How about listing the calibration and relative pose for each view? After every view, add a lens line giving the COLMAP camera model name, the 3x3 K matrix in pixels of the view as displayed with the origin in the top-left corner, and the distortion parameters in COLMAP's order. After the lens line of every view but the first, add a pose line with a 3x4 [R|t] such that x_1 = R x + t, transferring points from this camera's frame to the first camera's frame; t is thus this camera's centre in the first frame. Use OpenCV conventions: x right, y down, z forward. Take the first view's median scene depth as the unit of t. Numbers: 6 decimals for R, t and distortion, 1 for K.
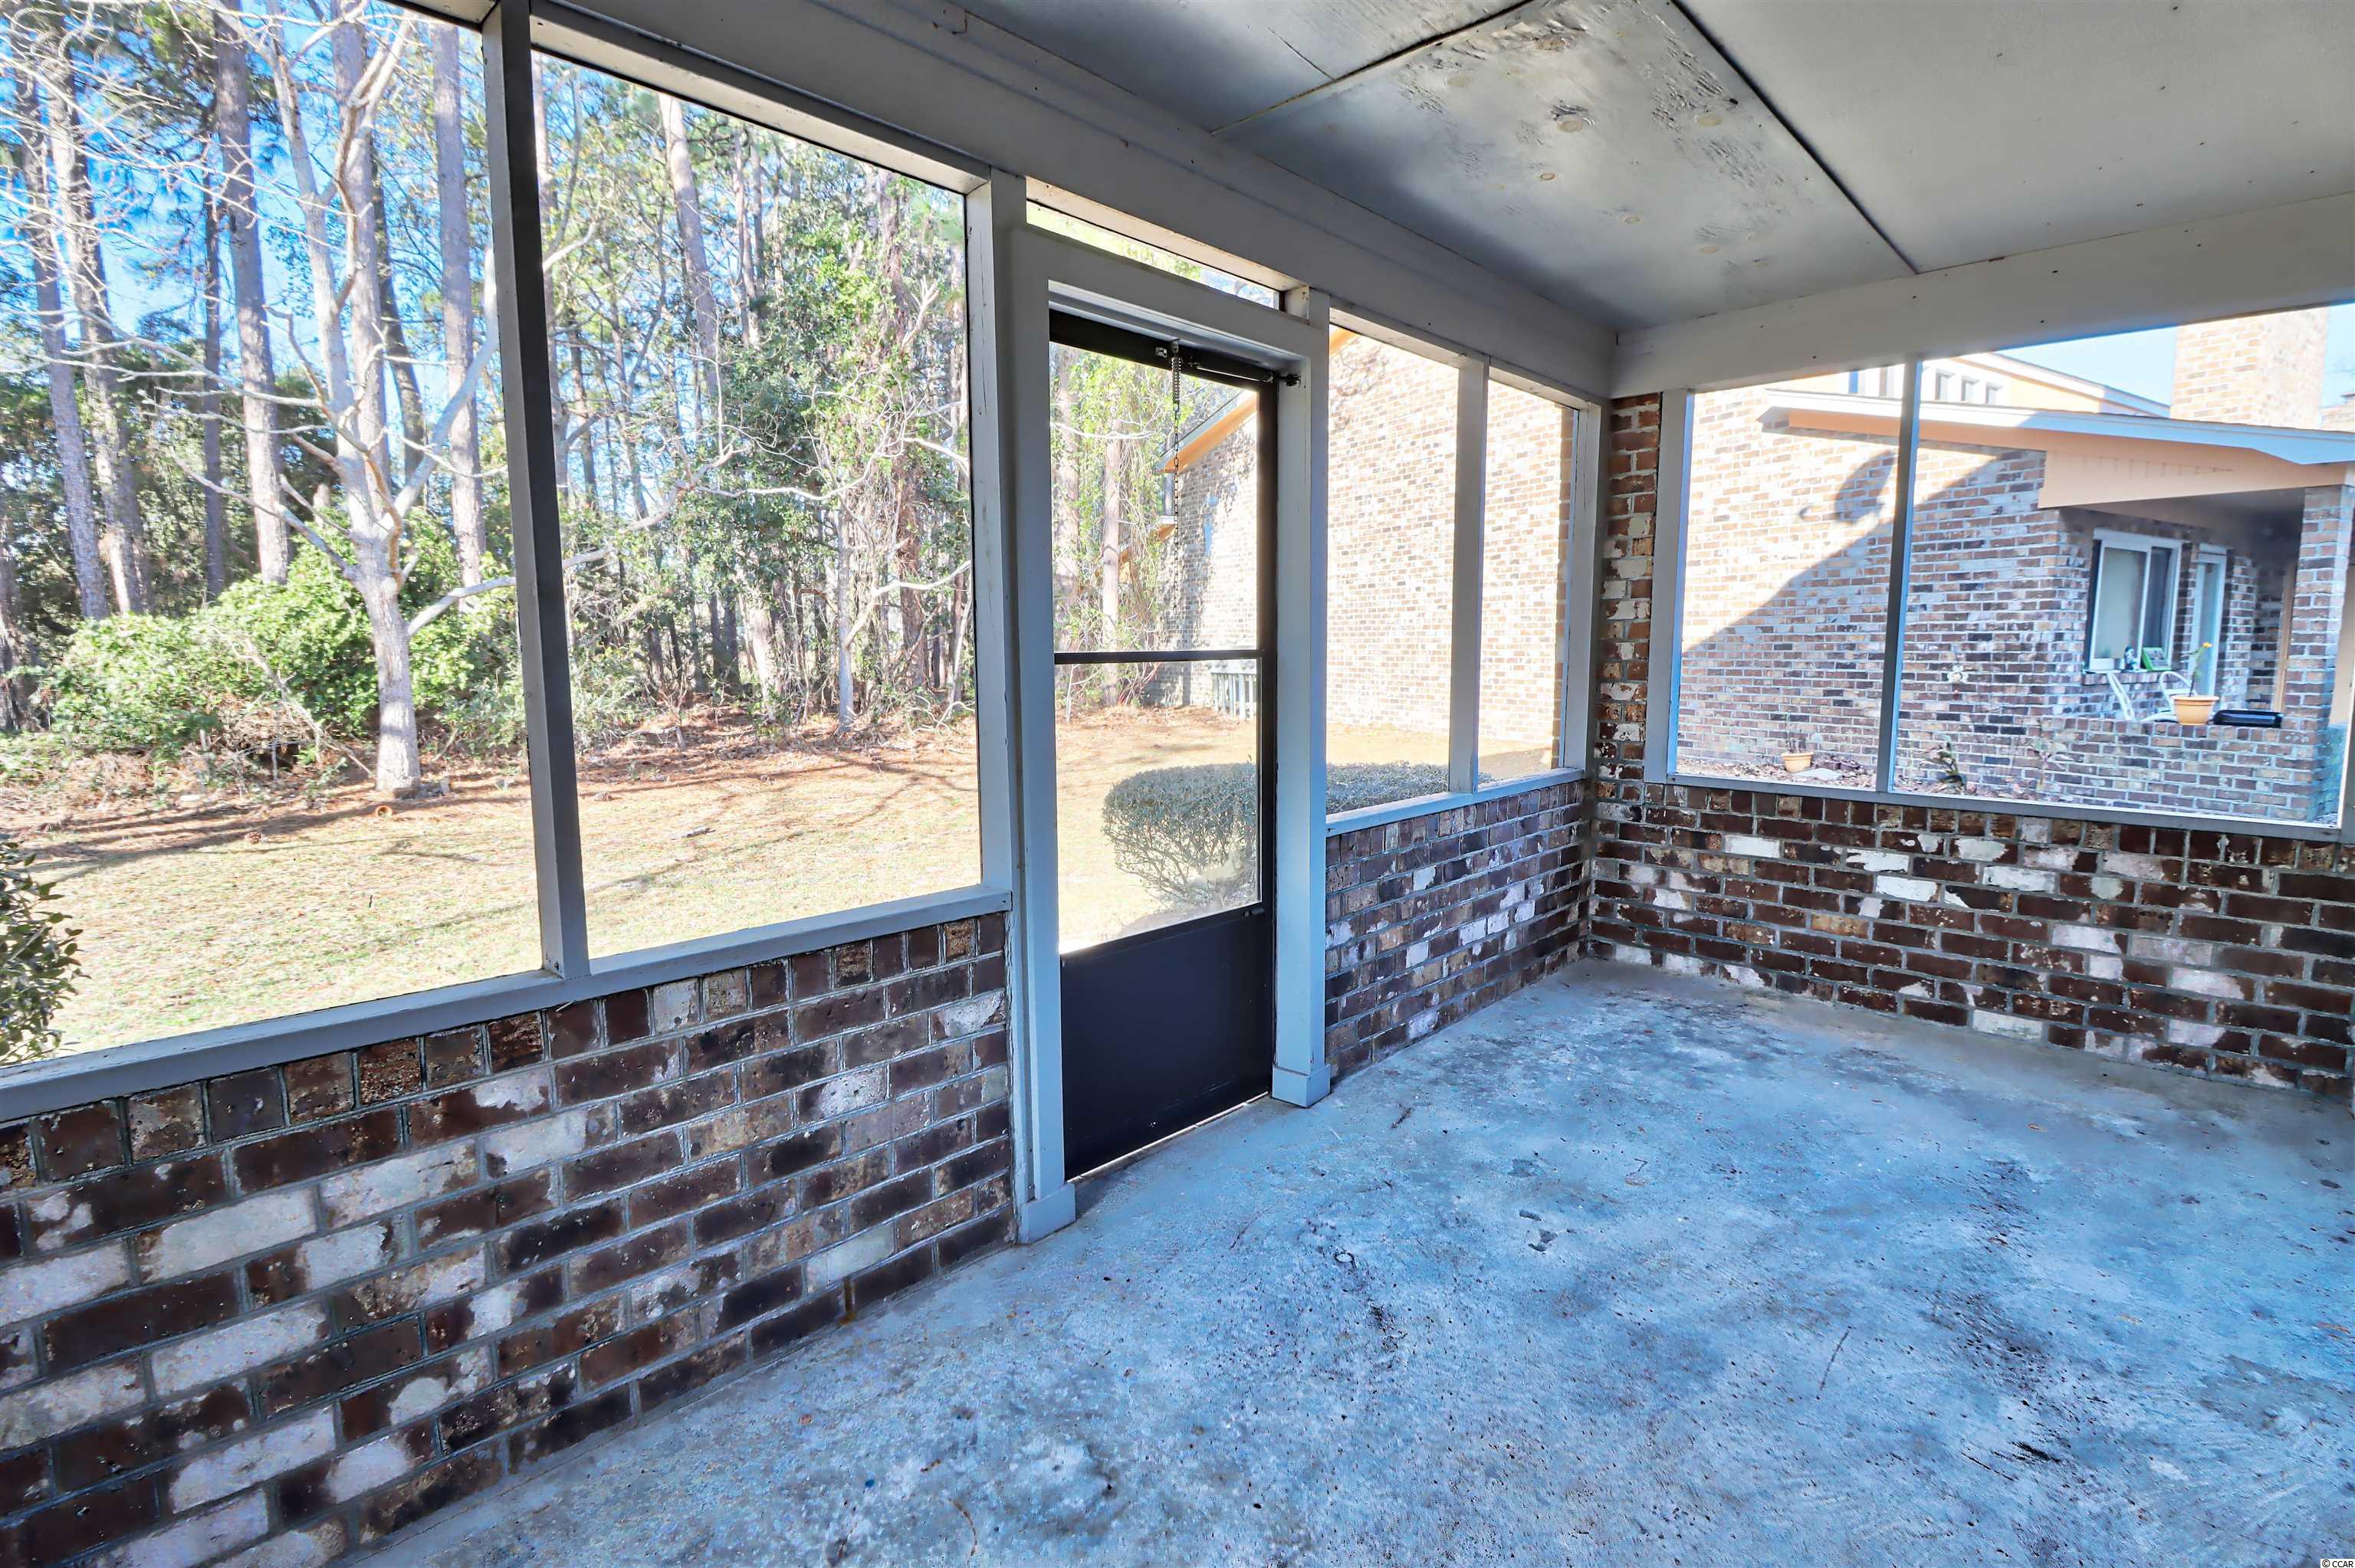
lens RADIAL K [[1088.8, 0, 1185.6], [0, 1088.8, 783.9], [0, 0, 1]] dist [-0.017400, -0.003728]
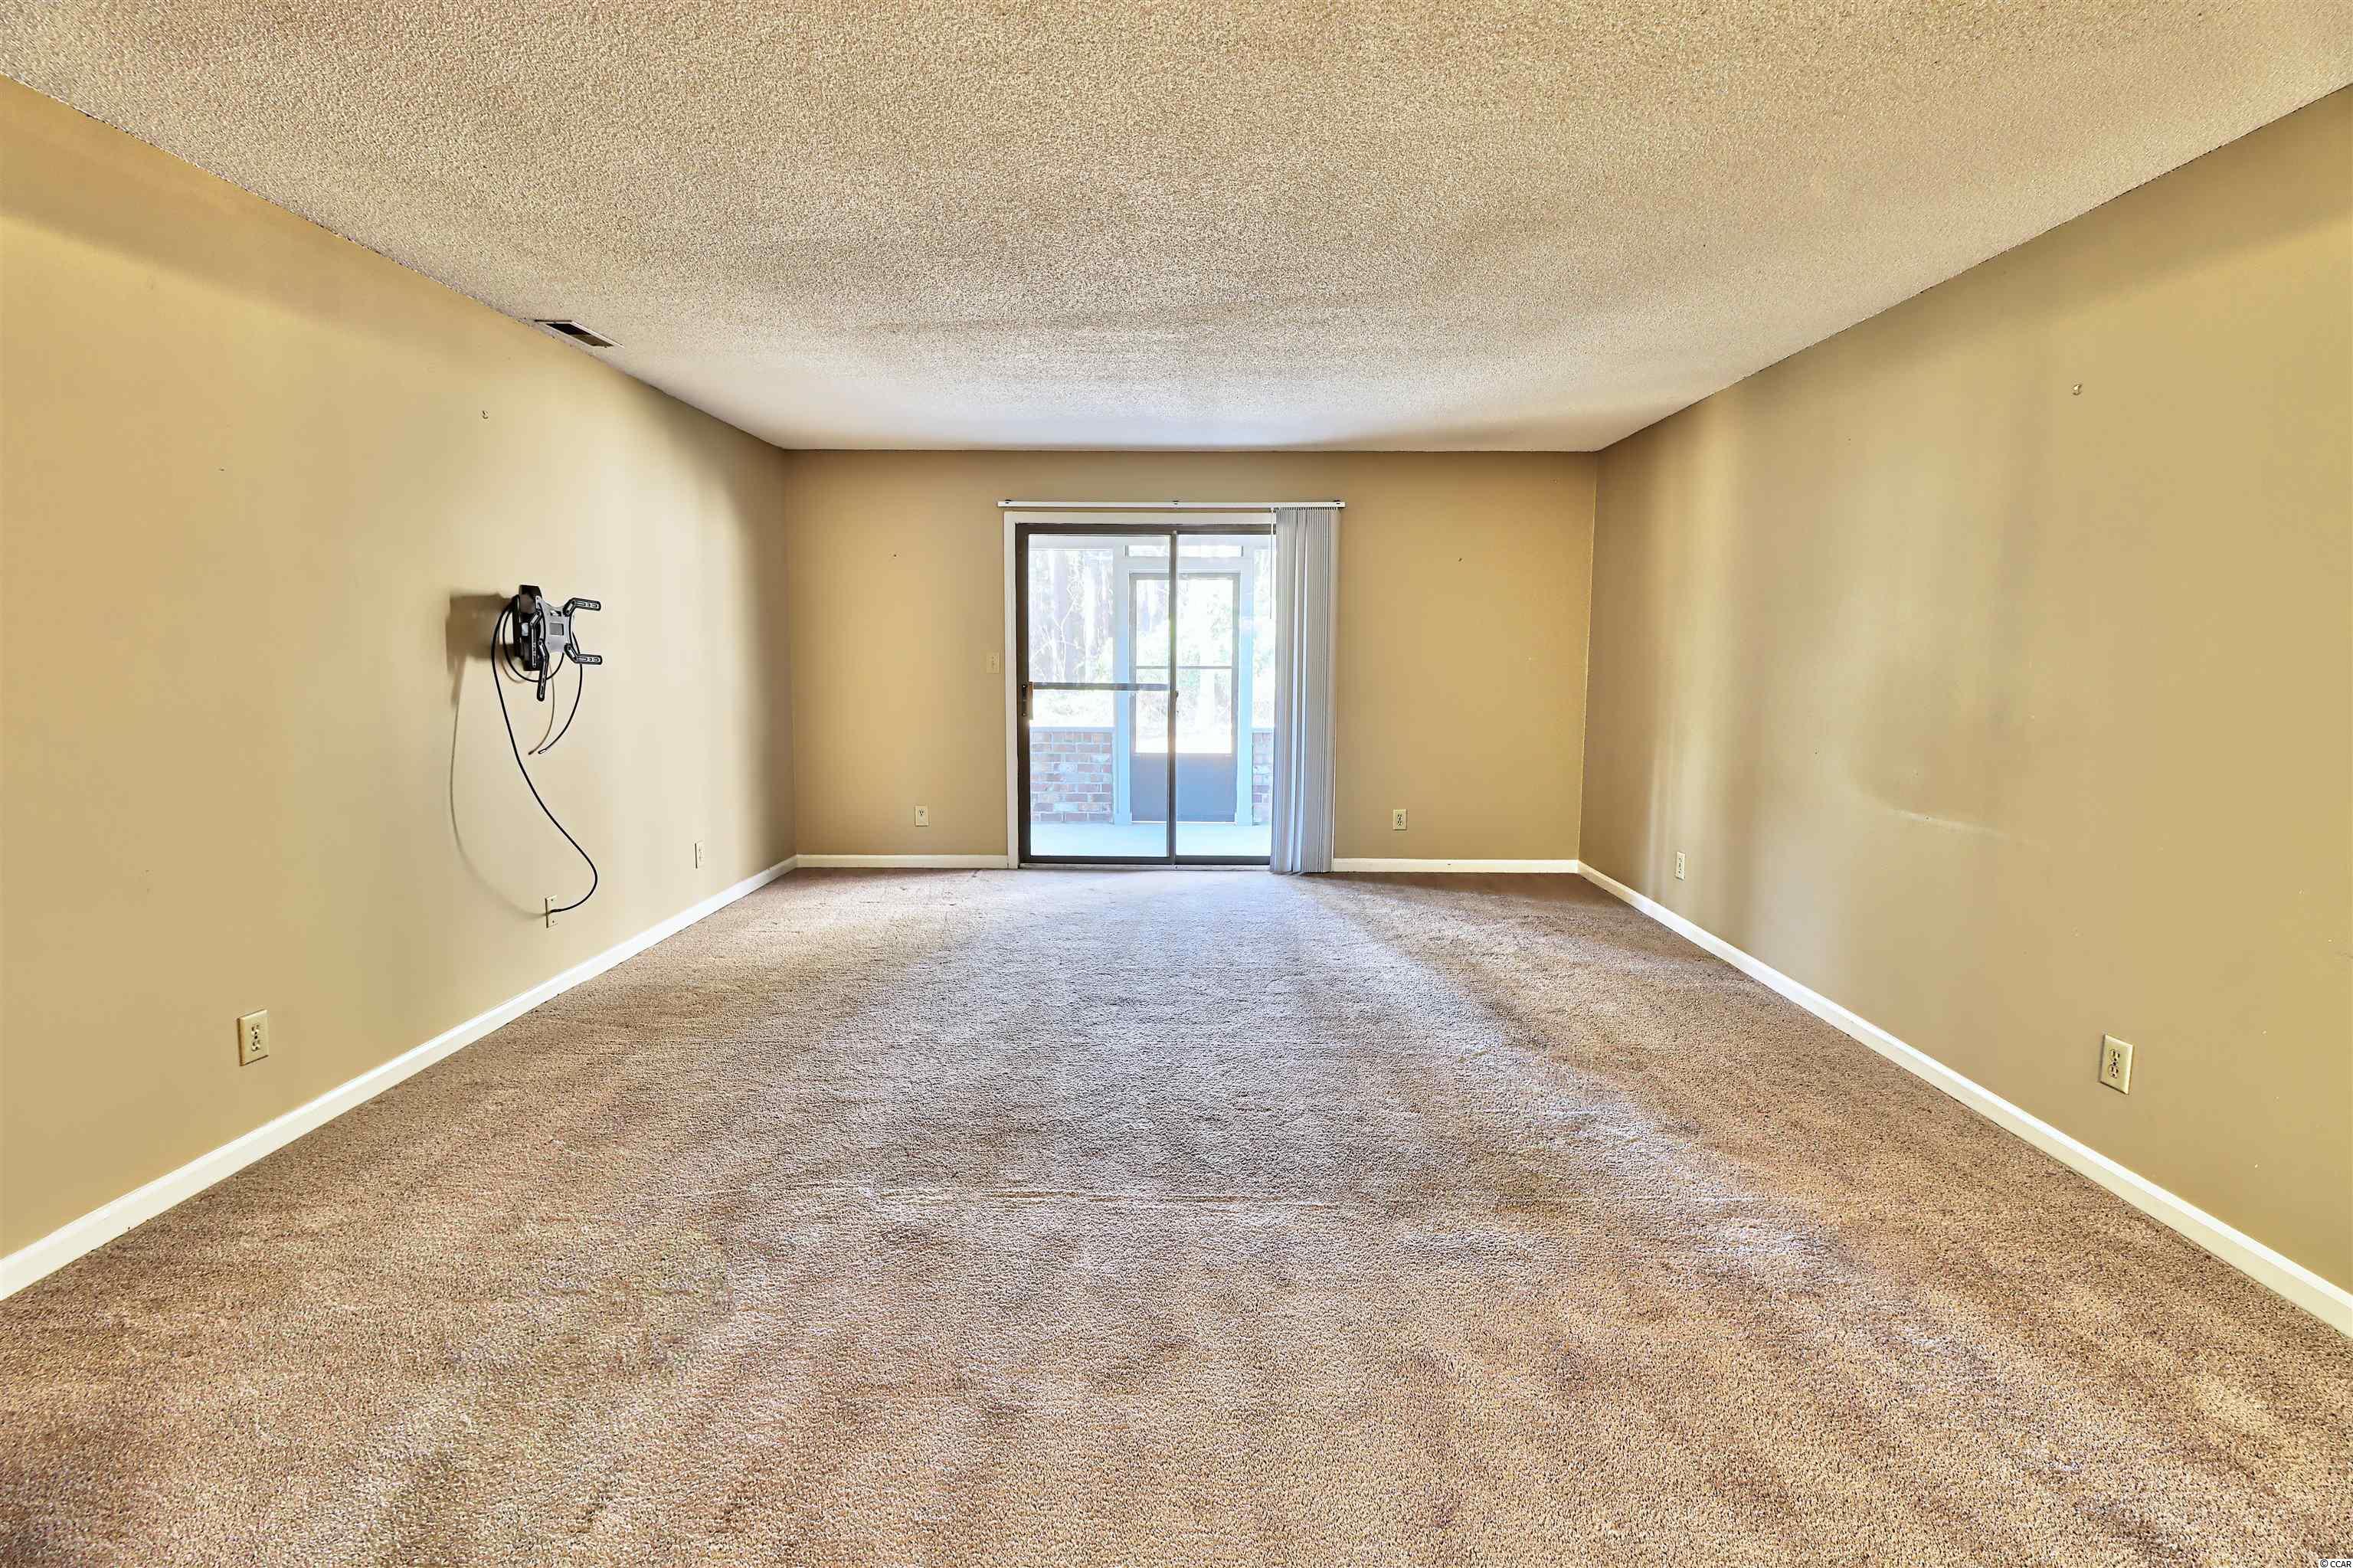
lens RADIAL K [[1088.0, 0, 1169.6], [0, 1088.0, 746.6], [0, 0, 1]] dist [-0.017400, -0.003728]
pose [[0.680492, 0.069375, -0.729464, 2.848875], [-0.092741, 0.995657, 0.008177, 0.116977], [0.726863, 0.062087, 0.683971, -1.521715]]
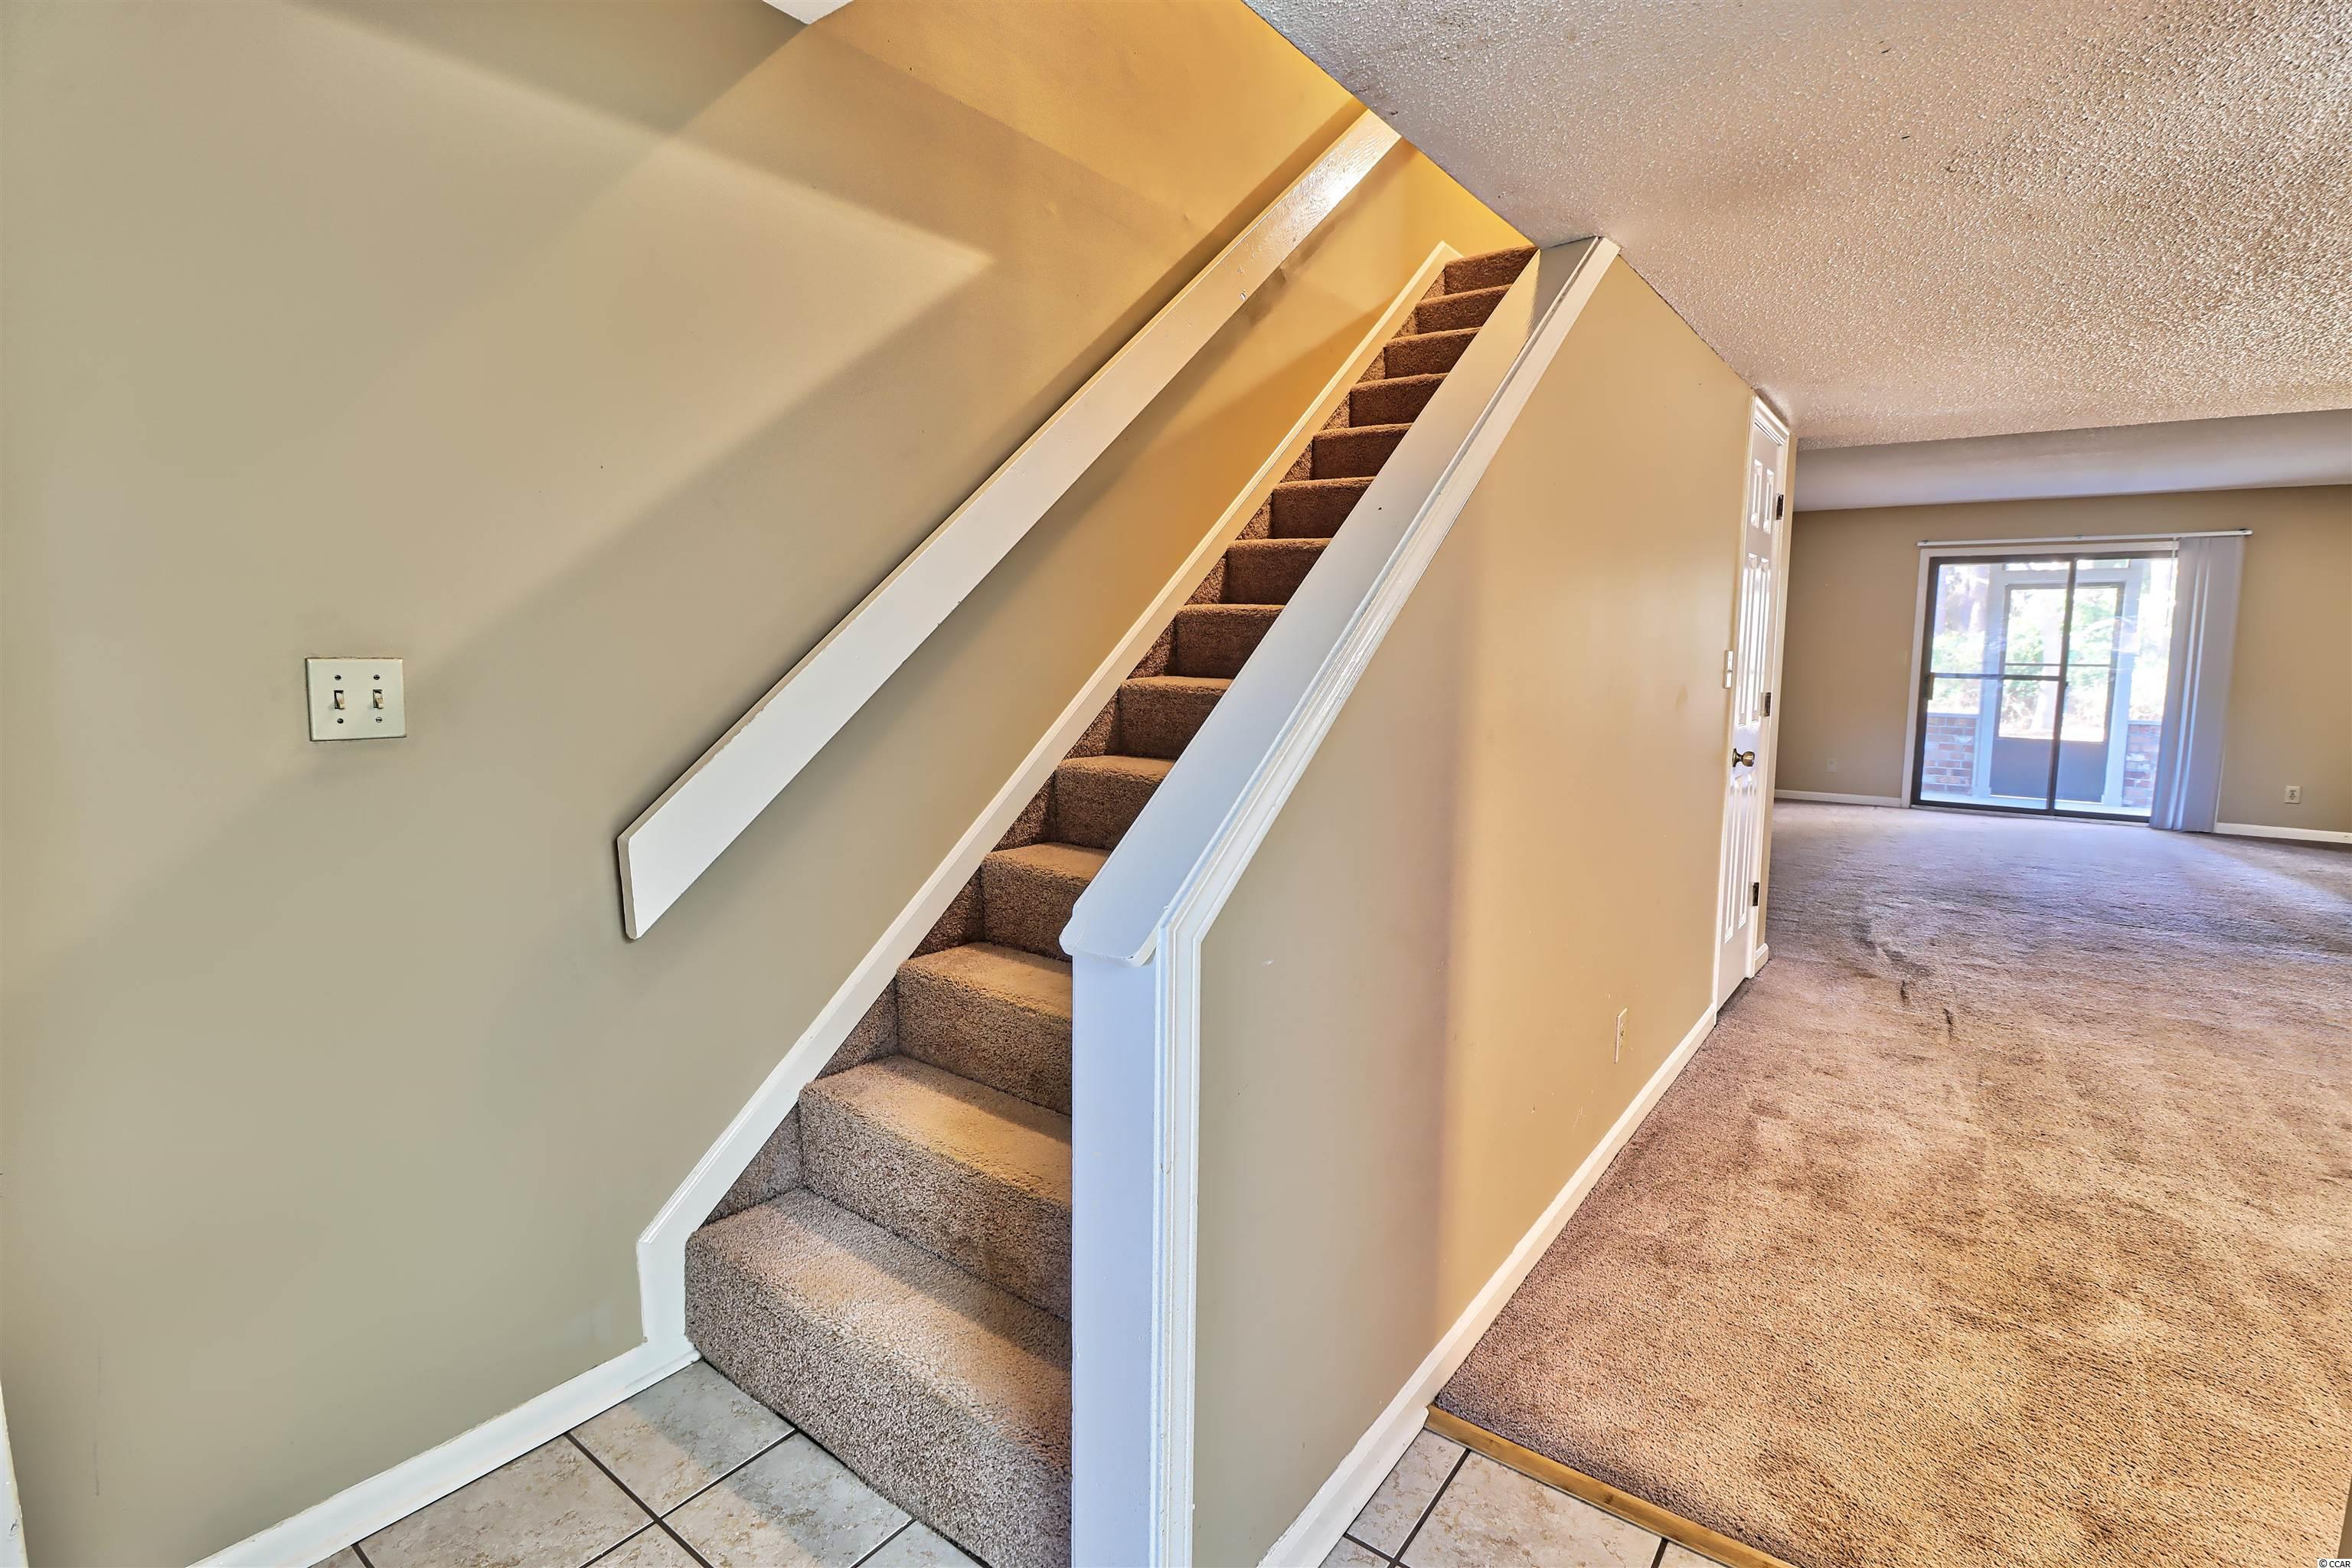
lens RADIAL K [[1087.5, 0, 1164.4], [0, 1087.5, 750.4], [0, 0, 1]] dist [-0.017400, -0.003728]
pose [[0.111638, 0.103751, -0.988318, 4.026825], [-0.127284, 0.987836, 0.089323, 0.284499], [0.985564, 0.115826, 0.123486, -2.981080]]
